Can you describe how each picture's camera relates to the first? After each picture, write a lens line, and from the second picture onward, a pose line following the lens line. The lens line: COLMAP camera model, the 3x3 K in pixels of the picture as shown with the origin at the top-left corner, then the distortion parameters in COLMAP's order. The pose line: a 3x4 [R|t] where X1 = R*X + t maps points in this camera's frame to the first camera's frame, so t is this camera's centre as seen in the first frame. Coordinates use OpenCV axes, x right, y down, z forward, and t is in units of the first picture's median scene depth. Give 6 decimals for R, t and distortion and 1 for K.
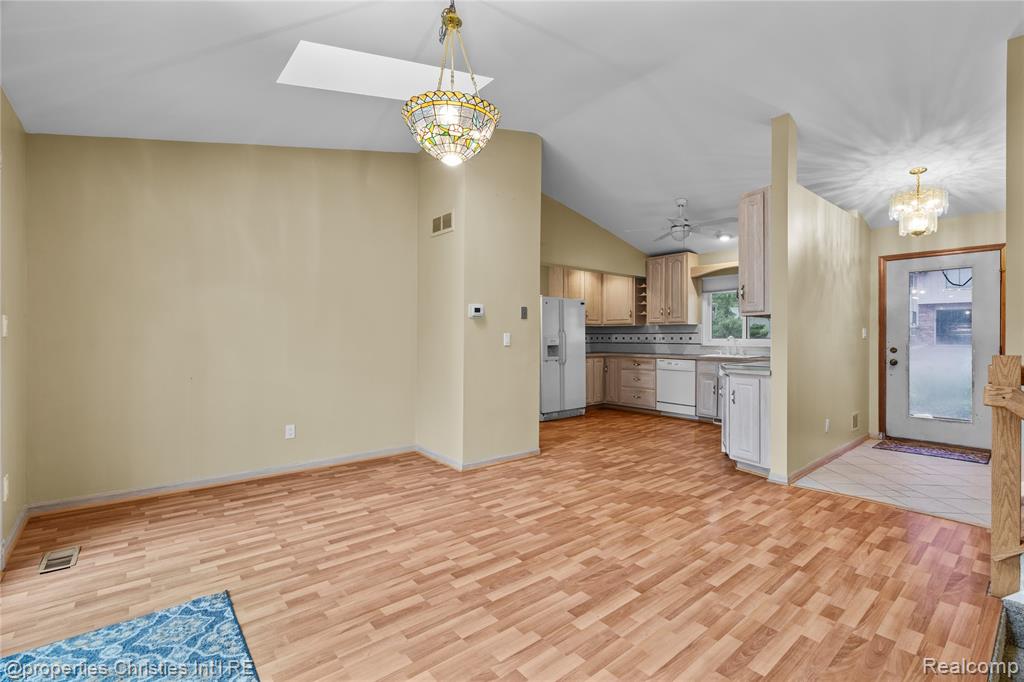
lens RADIAL K [[462.0, 0, 514.5], [0, 462.0, 338.9], [0, 0, 1]] dist [-0.013047, 0.005083]
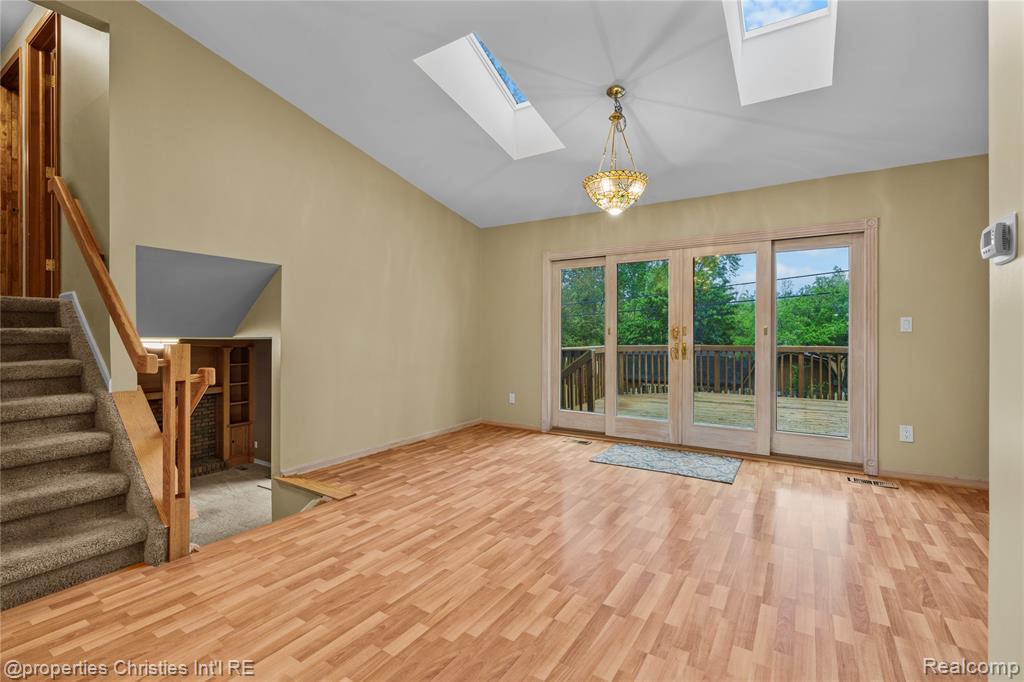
lens RADIAL K [[462.0, 0, 519.3], [0, 462.0, 333.9], [0, 0, 1]] dist [-0.013047, 0.005083]
pose [[-0.952065, -0.003632, -0.305873, 0.322199], [-0.004767, 0.999984, 0.002965, 0.002325], [0.305858, 0.004281, -0.952068, 1.223789]]
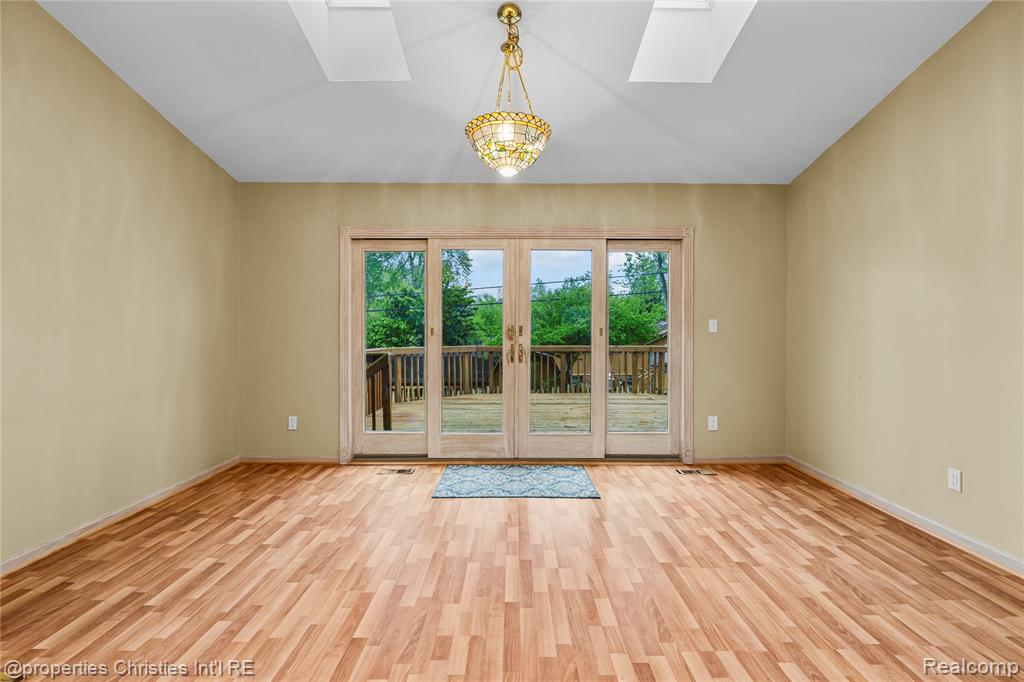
lens RADIAL K [[462.0, 0, 517.9], [0, 462.0, 339.4], [0, 0, 1]] dist [-0.013047, 0.005083]
pose [[-0.638186, 0.003989, -0.769872, 0.377126], [-0.005671, 0.999935, 0.009882, 0.004798], [0.769861, 0.010673, -0.638122, 0.916960]]
